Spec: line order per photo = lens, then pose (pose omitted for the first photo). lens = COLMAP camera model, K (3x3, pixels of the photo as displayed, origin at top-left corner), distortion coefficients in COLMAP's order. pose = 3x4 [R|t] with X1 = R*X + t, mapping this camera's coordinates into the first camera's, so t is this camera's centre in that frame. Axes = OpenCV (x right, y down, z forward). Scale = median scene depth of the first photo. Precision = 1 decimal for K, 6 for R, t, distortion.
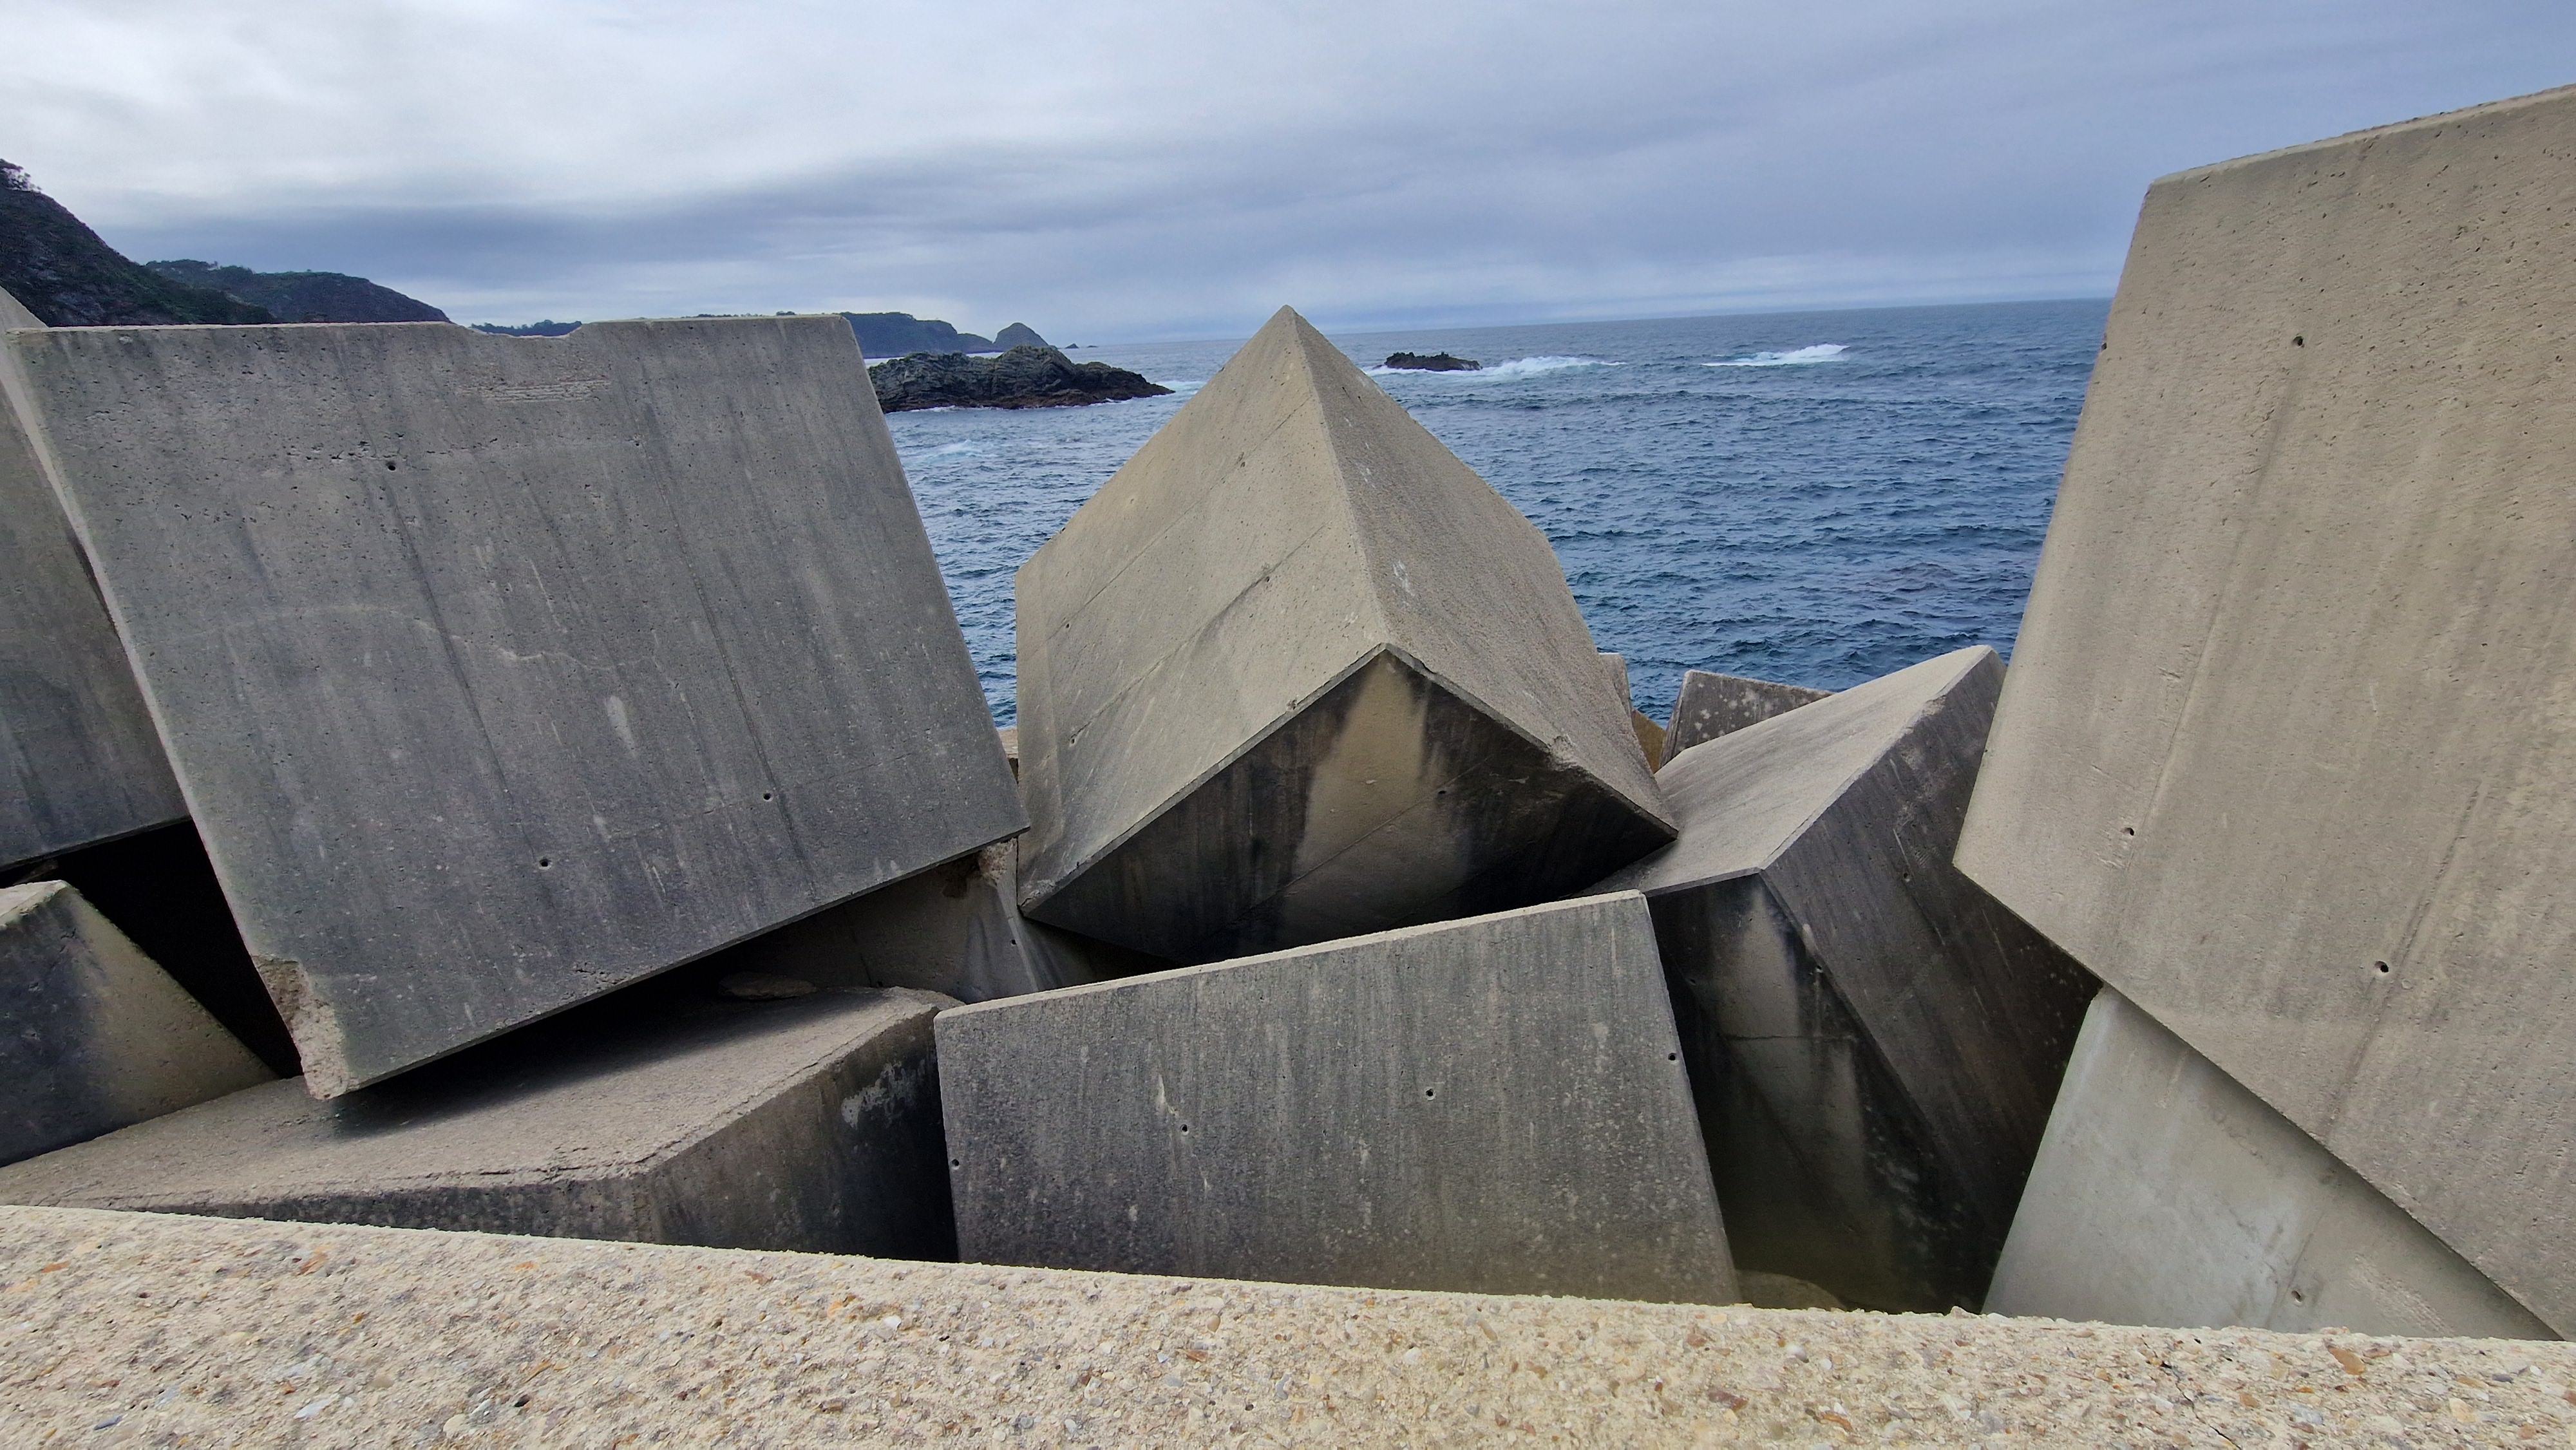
lens RADIAL K [[1019.8, 0, 1281.8], [0, 1019.8, 734.8], [0, 0, 1]] dist [-0.012110, -0.001485]
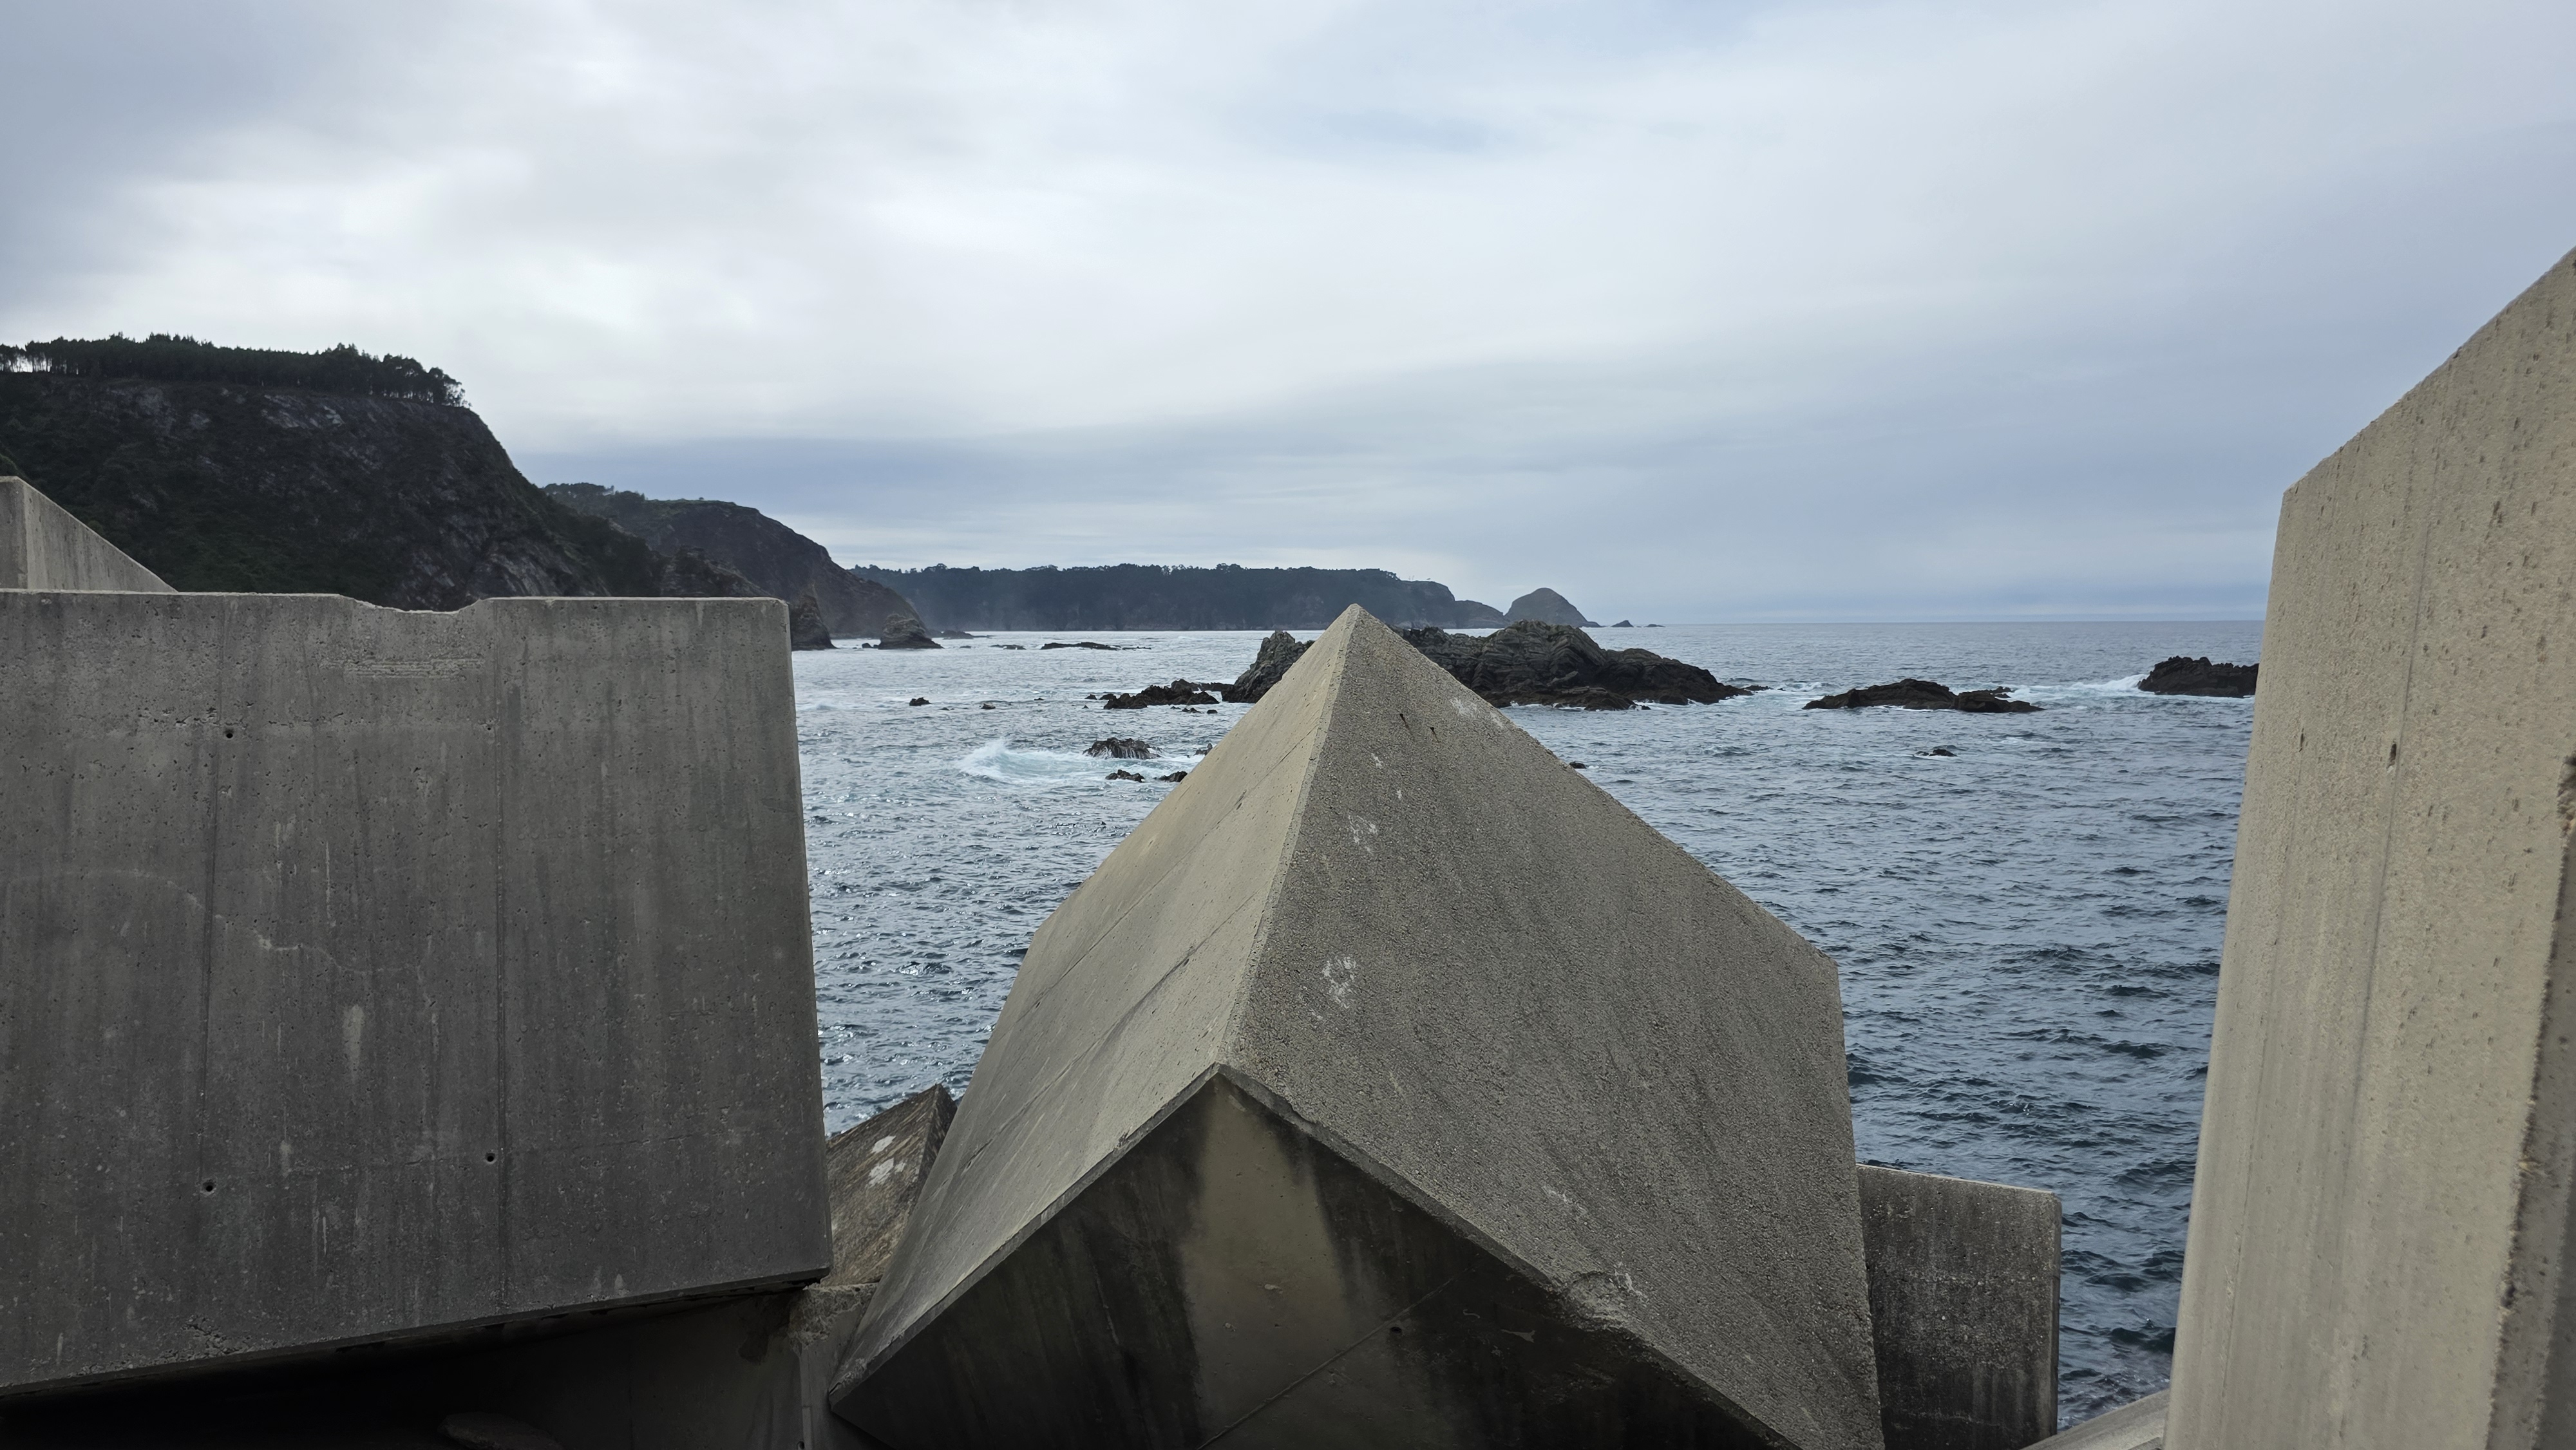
lens RADIAL K [[1675.1, 0, 1298.7], [0, 1675.1, 712.8], [0, 0, 1]] dist [0.023167, -0.016325]
pose [[0.928147, 0.054793, -0.368158, 0.549113], [-0.164993, 0.947185, -0.274988, -0.010980], [0.333646, 0.315973, 0.888167, -0.075319]]
